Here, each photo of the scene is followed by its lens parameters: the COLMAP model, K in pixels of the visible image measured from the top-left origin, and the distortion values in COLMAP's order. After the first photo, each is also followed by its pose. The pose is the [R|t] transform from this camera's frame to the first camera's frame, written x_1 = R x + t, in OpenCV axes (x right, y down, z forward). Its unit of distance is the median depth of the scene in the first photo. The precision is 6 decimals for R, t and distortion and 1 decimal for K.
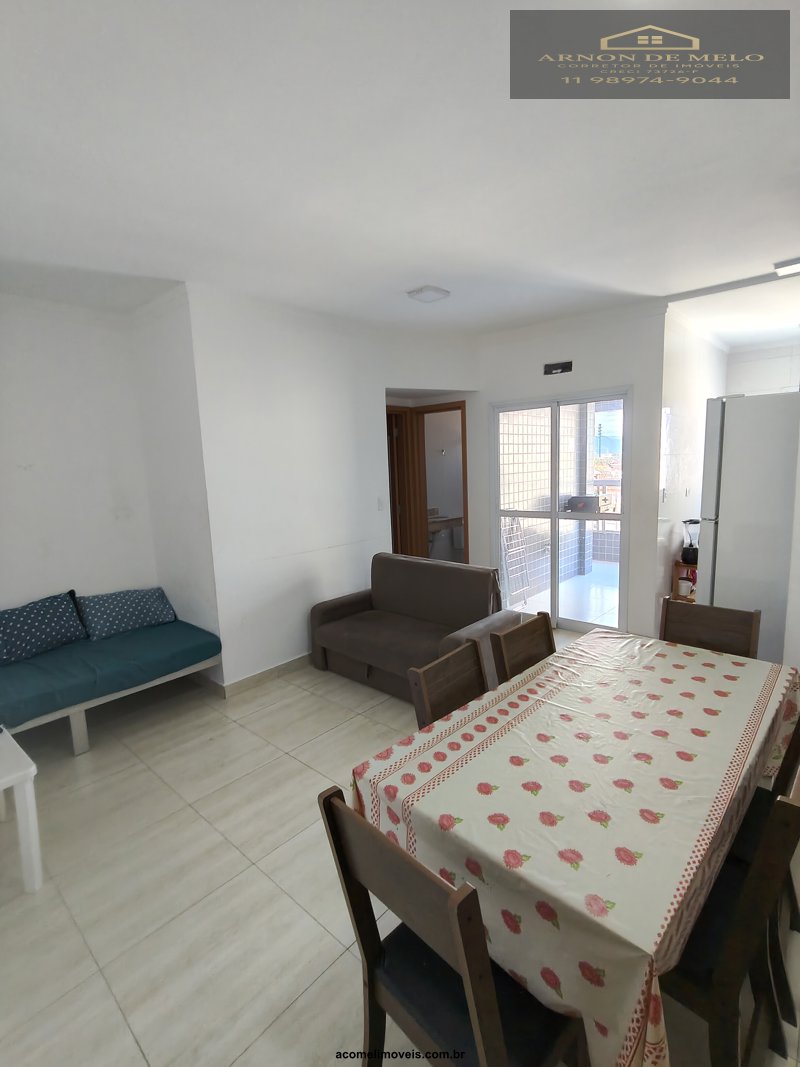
lens RADIAL K [[518.7, 0, 384.8], [0, 518.7, 534.0], [0, 0, 1]] dist [-0.000780, 0.000743]
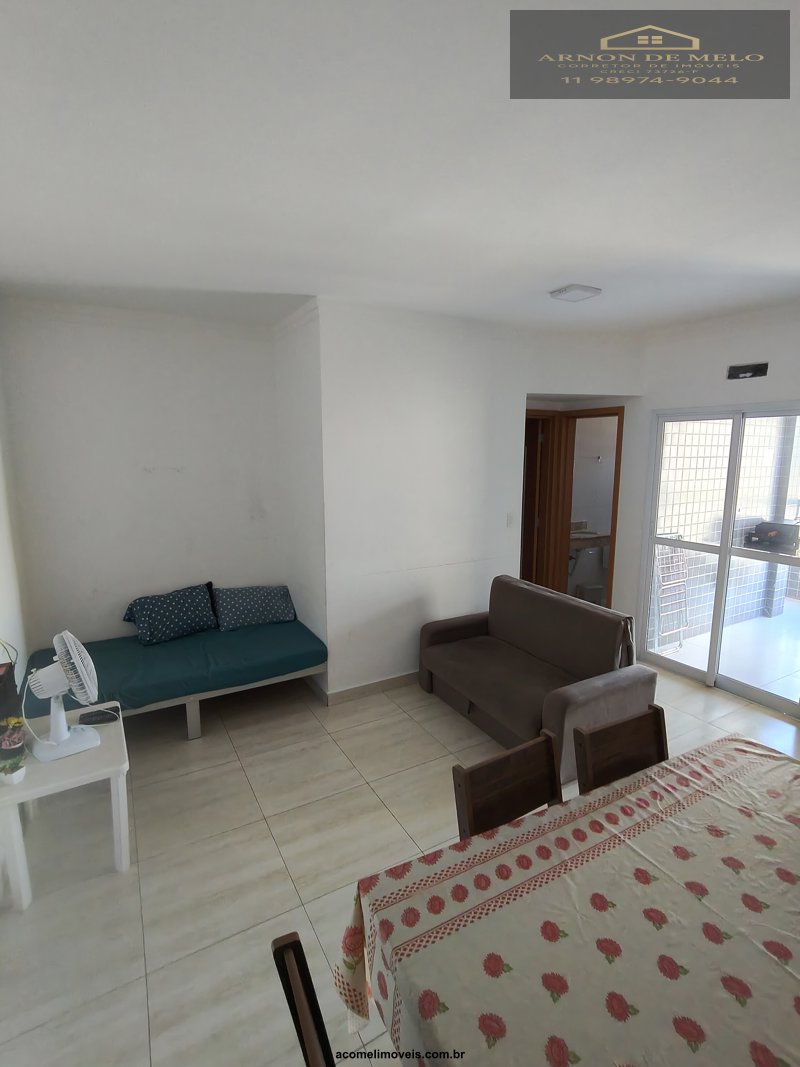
lens RADIAL K [[518.7, 0, 384.8], [0, 518.7, 534.0], [0, 0, 1]] dist [-0.000780, 0.000743]
pose [[0.949056, 0.085694, -0.303230, 0.079351], [-0.076215, 0.996165, 0.042980, -0.072585], [0.305750, -0.017680, 0.951948, 0.069217]]
